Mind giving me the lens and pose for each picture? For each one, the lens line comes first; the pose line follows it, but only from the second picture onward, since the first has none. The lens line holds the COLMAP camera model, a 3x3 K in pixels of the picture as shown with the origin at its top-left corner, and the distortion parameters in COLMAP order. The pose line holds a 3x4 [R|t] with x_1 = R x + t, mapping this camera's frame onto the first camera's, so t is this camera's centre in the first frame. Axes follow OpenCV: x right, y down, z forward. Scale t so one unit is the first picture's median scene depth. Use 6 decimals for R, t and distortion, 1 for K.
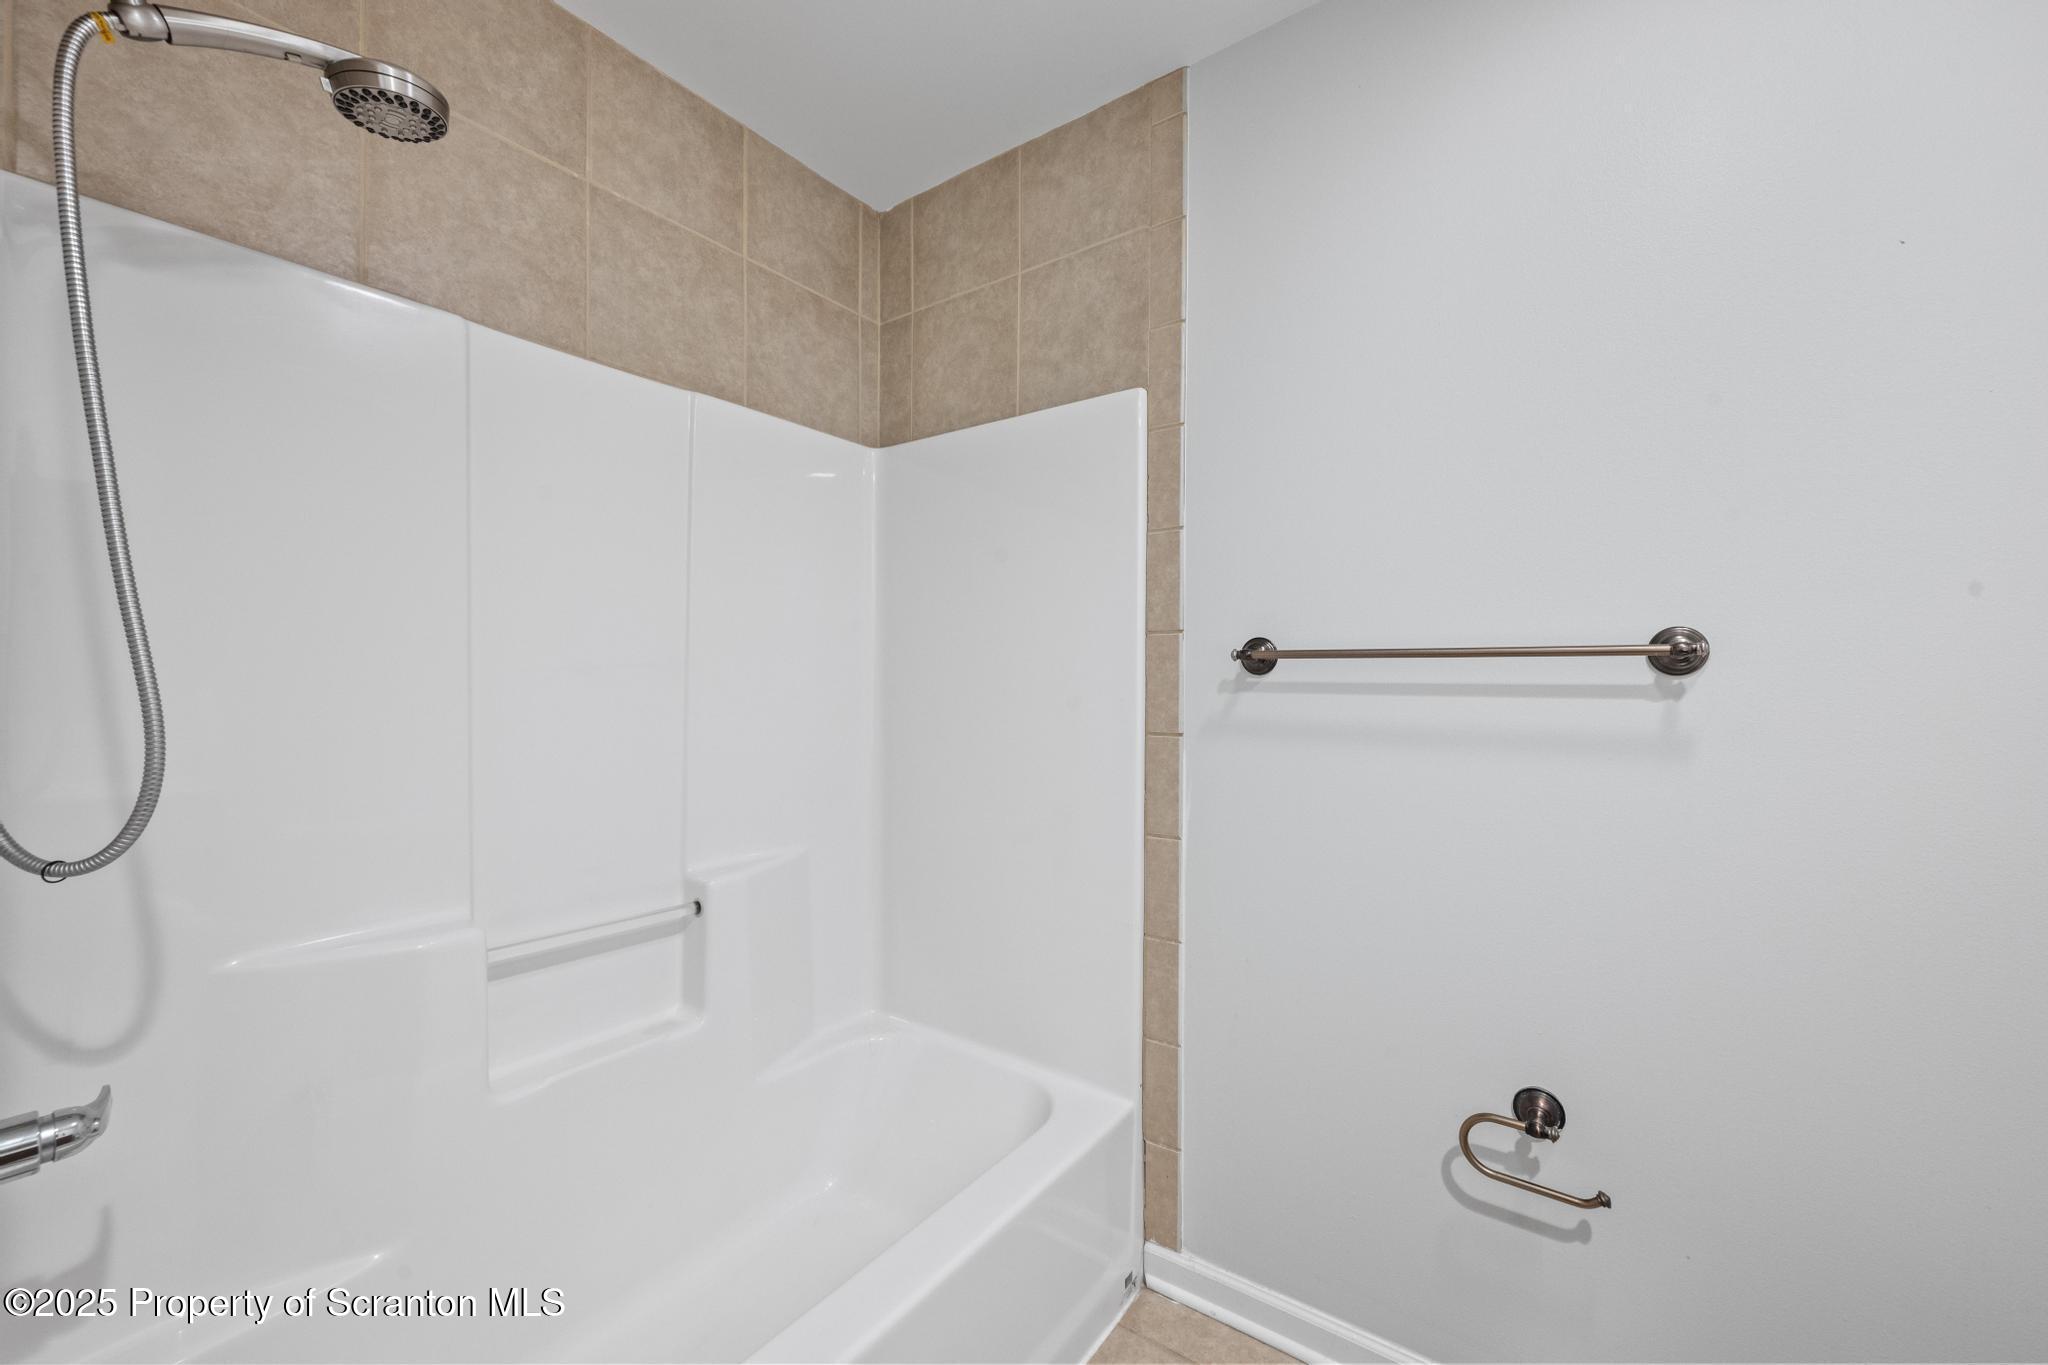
lens RADIAL K [[807.7, 0, 1021.6], [0, 807.7, 681.6], [0, 0, 1]] dist [0.000604, 0.000336]
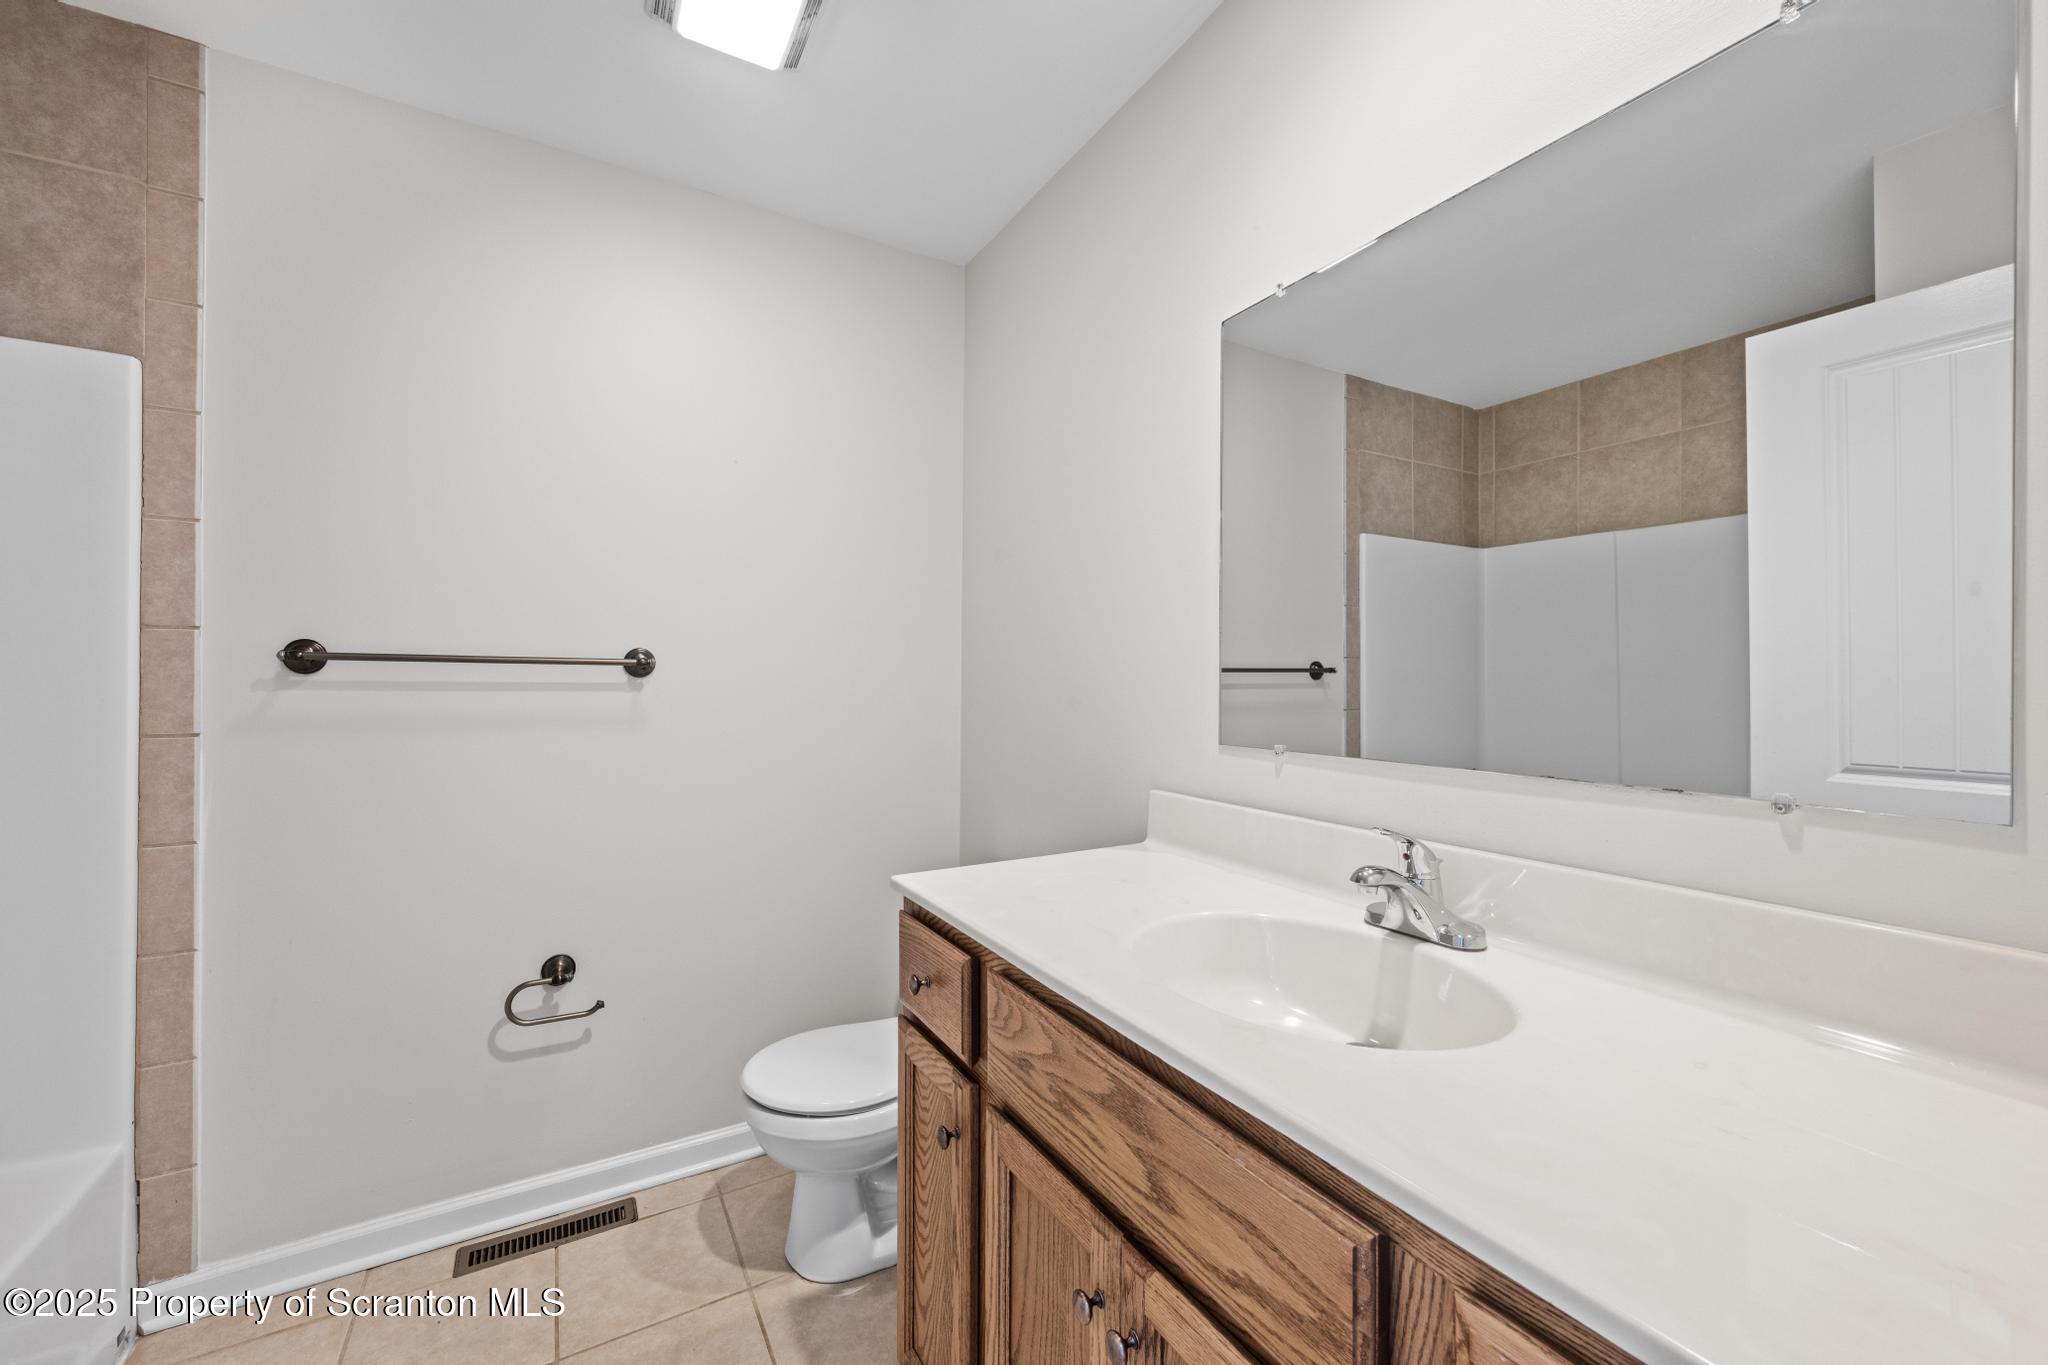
lens RADIAL K [[807.7, 0, 1022.4], [0, 807.7, 682.9], [0, 0, 1]] dist [0.000604, 0.000336]
pose [[0.411089, 0.003943, 0.911587, -0.279348], [0.000351, 0.999990, -0.004484, 0.008266], [-0.911595, 0.002163, 0.411083, -0.297394]]
